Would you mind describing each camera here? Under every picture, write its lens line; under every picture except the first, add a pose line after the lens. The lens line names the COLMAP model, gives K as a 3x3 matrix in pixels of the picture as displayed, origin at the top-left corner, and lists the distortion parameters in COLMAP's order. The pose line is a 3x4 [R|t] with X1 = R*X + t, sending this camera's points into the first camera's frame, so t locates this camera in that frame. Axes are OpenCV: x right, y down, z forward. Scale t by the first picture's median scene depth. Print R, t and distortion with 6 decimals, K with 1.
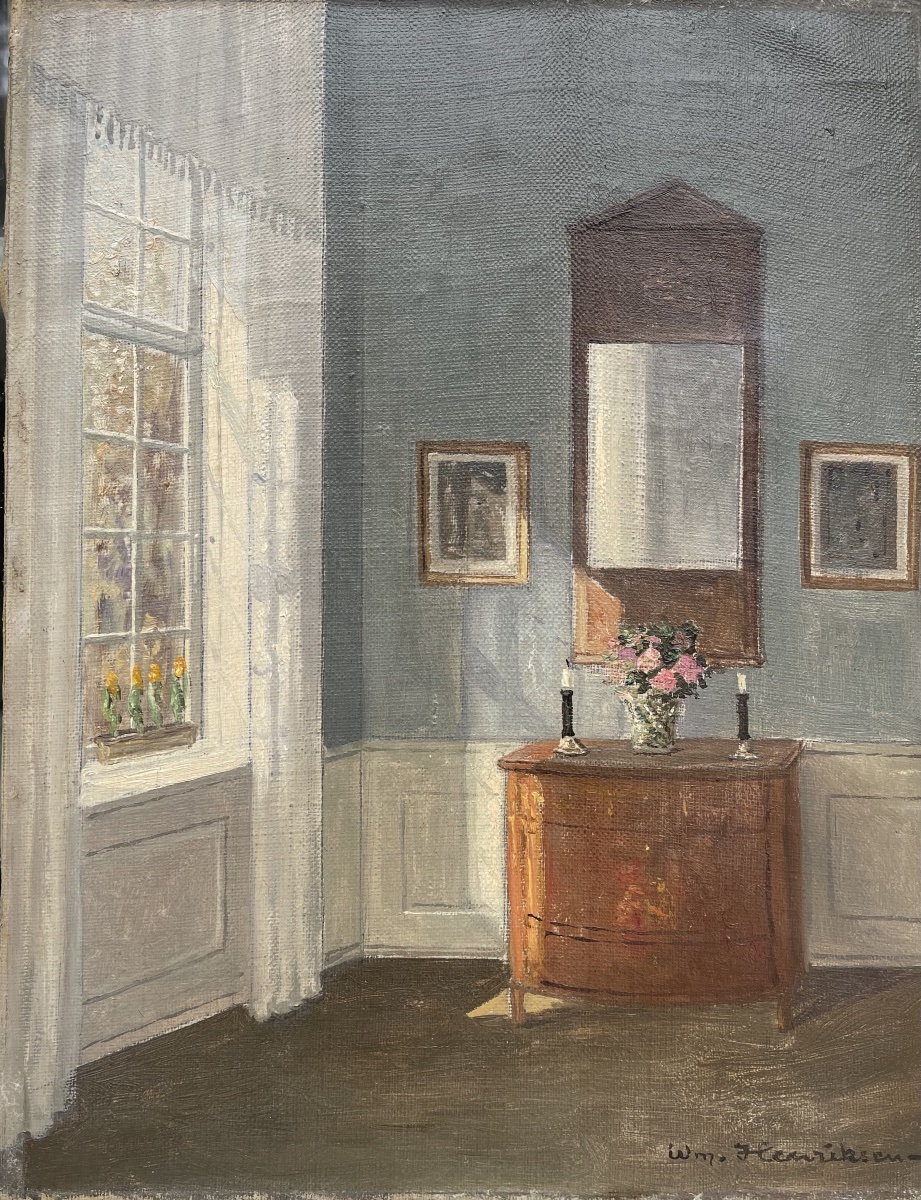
lens RADIAL K [[948.4, 0, 464.1], [0, 948.4, 605.7], [0, 0, 1]] dist [0.045144, 0.001194]
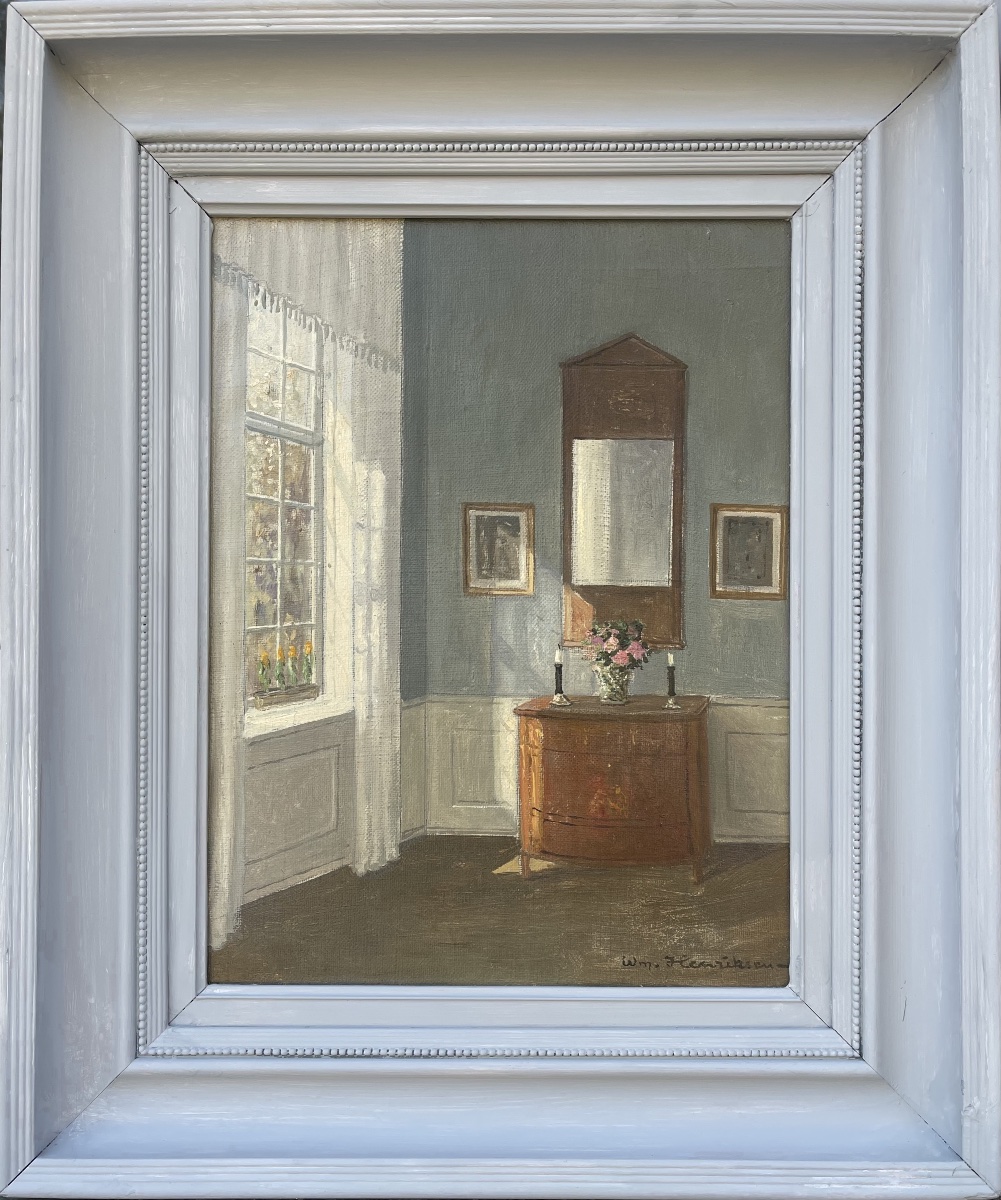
lens RADIAL K [[958.0, 0, 496.6], [0, 958.0, 598.2], [0, 0, 1]] dist [-0.003895, -0.000768]
pose [[0.999858, 0.004184, 0.016343, -0.018227], [-0.004236, 0.999986, 0.003107, -0.022324], [-0.016330, -0.003176, 0.999862, -0.553244]]
